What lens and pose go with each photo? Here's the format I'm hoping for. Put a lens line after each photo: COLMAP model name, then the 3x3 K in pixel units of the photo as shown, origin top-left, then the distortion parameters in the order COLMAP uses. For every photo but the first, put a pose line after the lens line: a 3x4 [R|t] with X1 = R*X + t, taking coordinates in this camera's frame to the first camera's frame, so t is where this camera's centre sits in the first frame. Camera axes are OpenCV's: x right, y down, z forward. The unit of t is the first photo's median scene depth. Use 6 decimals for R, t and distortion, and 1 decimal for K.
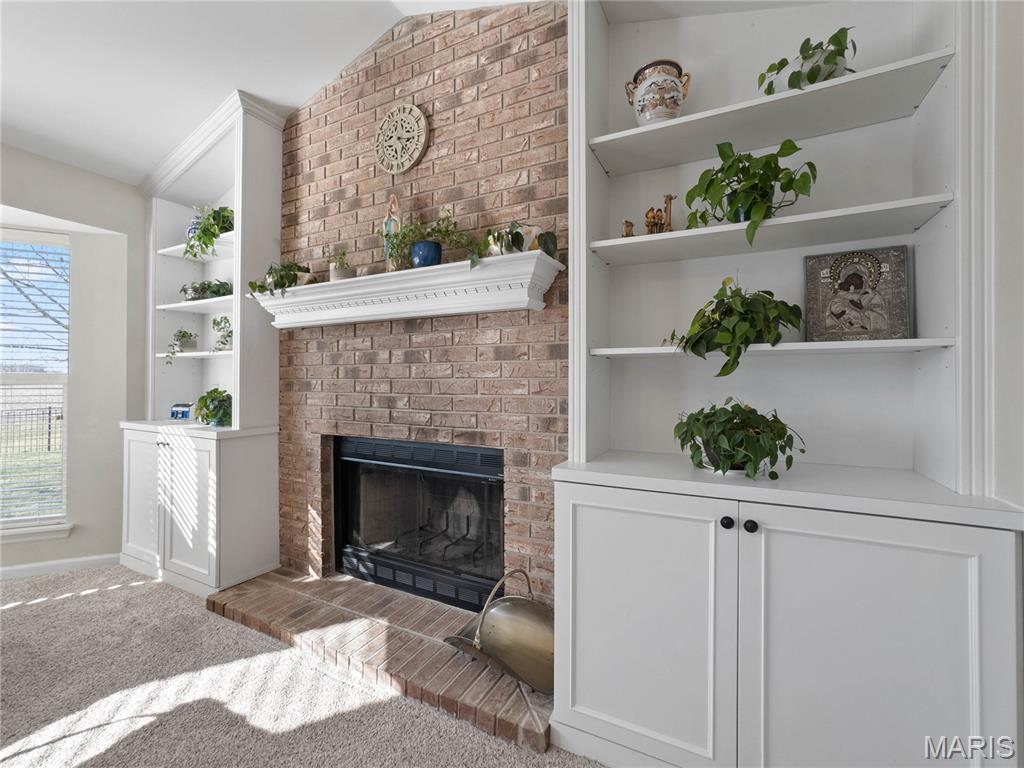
lens RADIAL K [[426.1, 0, 517.1], [0, 426.1, 378.5], [0, 0, 1]] dist [-0.019646, 0.006354]
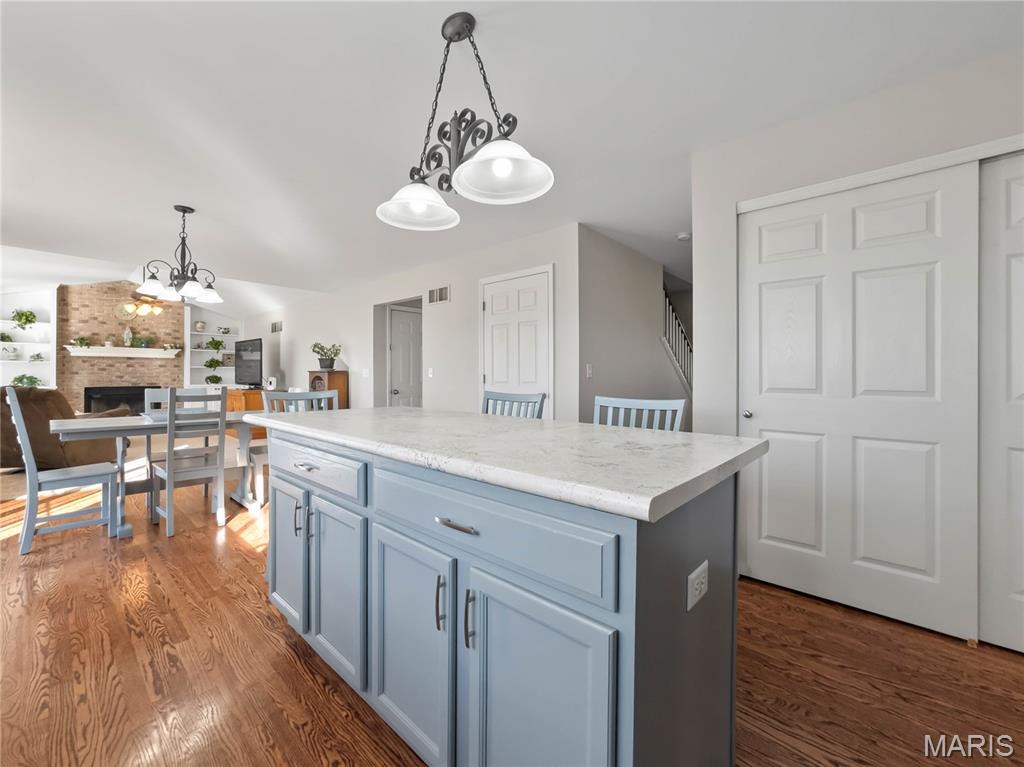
lens RADIAL K [[426.1, 0, 511.0], [0, 426.1, 374.9], [0, 0, 1]] dist [-0.019646, 0.006354]
pose [[0.286546, -0.001700, 0.958065, -3.313206], [-0.009610, 0.999943, 0.004649, -0.018000], [-0.958018, -0.010540, 0.286514, -3.958272]]
